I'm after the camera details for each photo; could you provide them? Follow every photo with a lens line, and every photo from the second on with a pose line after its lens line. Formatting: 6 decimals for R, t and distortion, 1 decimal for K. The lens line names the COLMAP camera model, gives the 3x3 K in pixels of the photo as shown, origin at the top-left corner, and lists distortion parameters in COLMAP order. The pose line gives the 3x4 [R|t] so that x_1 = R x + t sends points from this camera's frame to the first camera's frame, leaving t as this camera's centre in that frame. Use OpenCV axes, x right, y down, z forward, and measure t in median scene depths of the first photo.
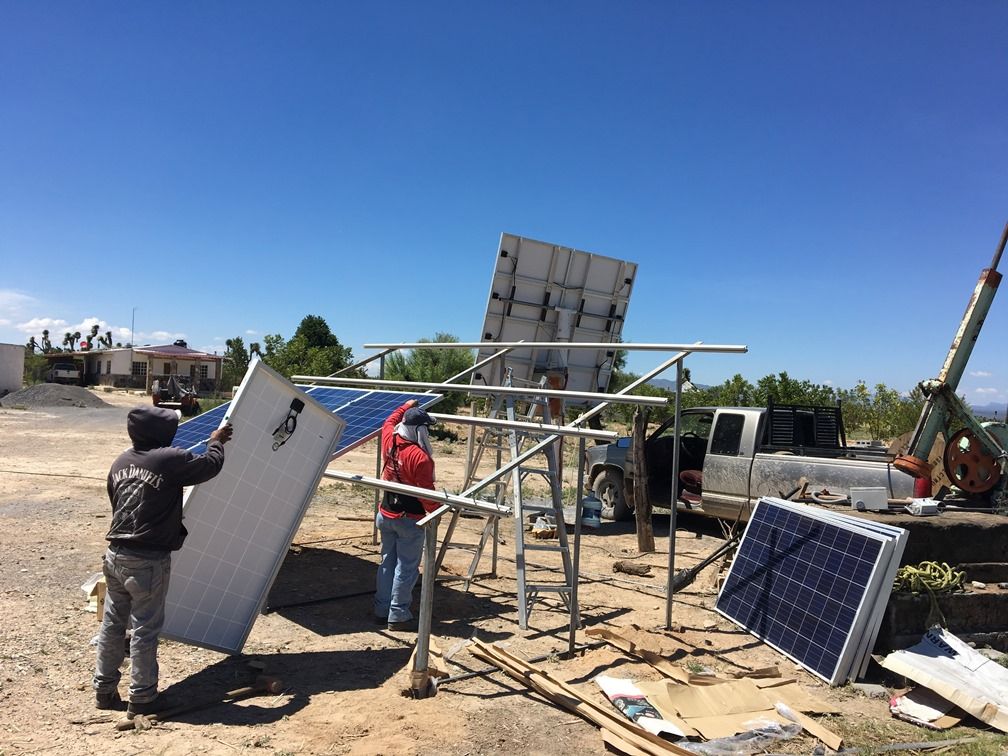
lens RADIAL K [[846.3, 0, 518.1], [0, 846.3, 382.6], [0, 0, 1]] dist [0.092776, -0.121346]
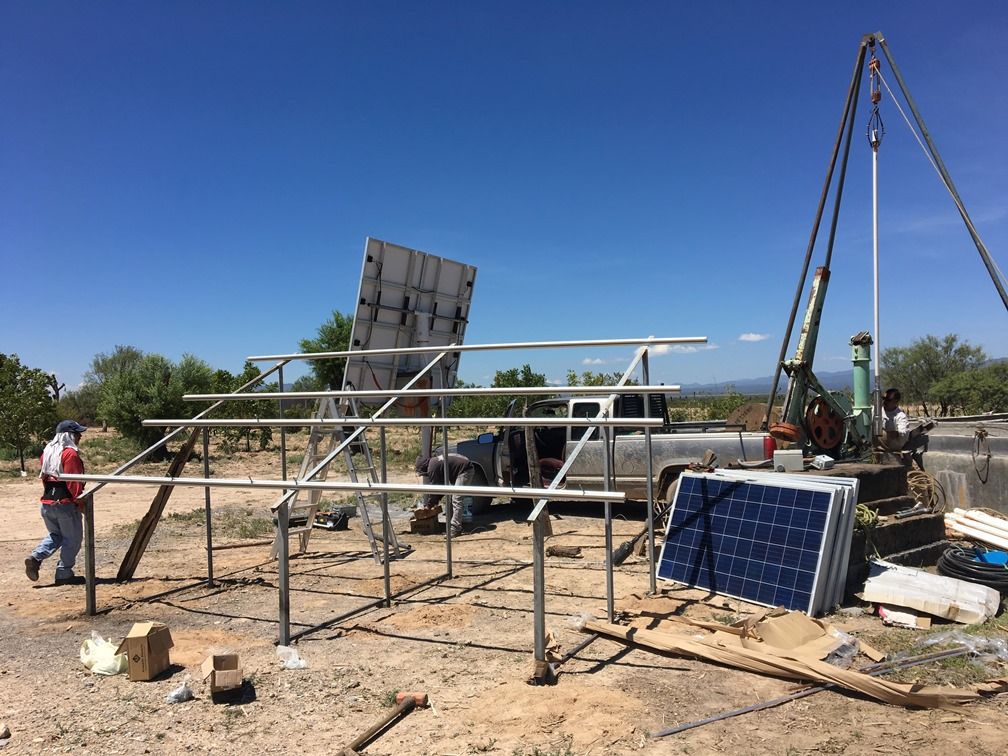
lens RADIAL K [[846.3, 0, 518.1], [0, 846.3, 382.6], [0, 0, 1]] dist [0.092776, -0.121346]
pose [[0.928767, -0.066221, 0.364700, -0.284648], [0.067171, 0.997690, 0.010095, -0.007563], [-0.364526, 0.015121, 0.931070, 0.018507]]
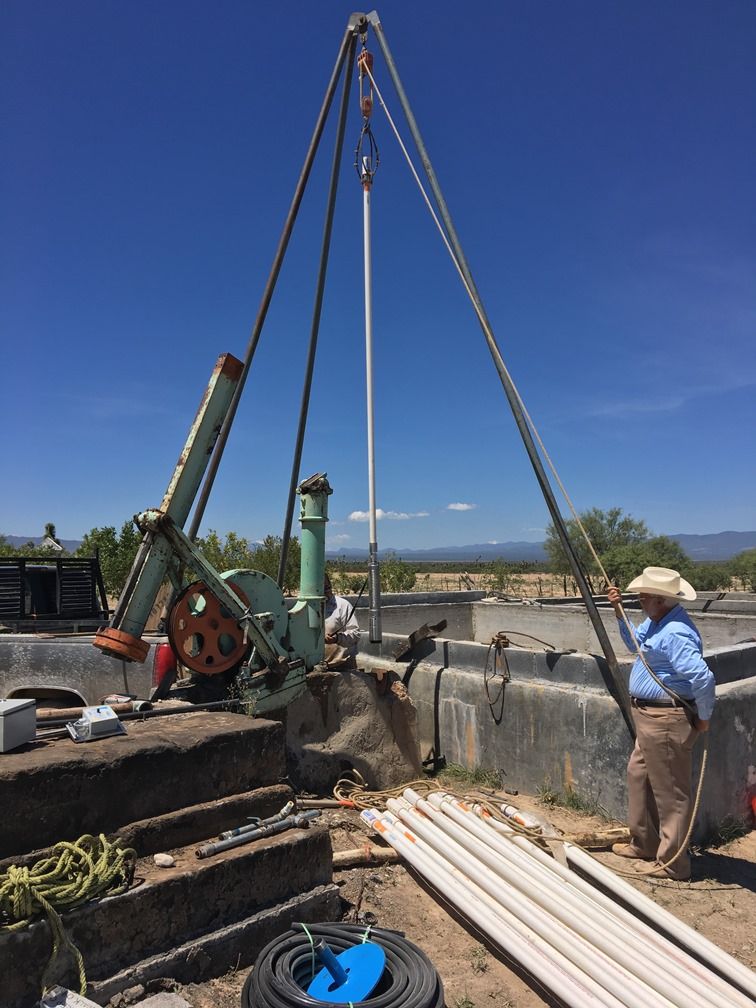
lens RADIAL K [[846.3, 0, 374.1], [0, 846.3, 511.0], [0, 0, 1]] dist [0.092776, -0.121346]
pose [[0.855379, -0.018046, 0.517688, 0.257797], [0.034102, 0.999187, -0.021517, 0.015388], [-0.516879, 0.036059, 0.855299, 0.307819]]
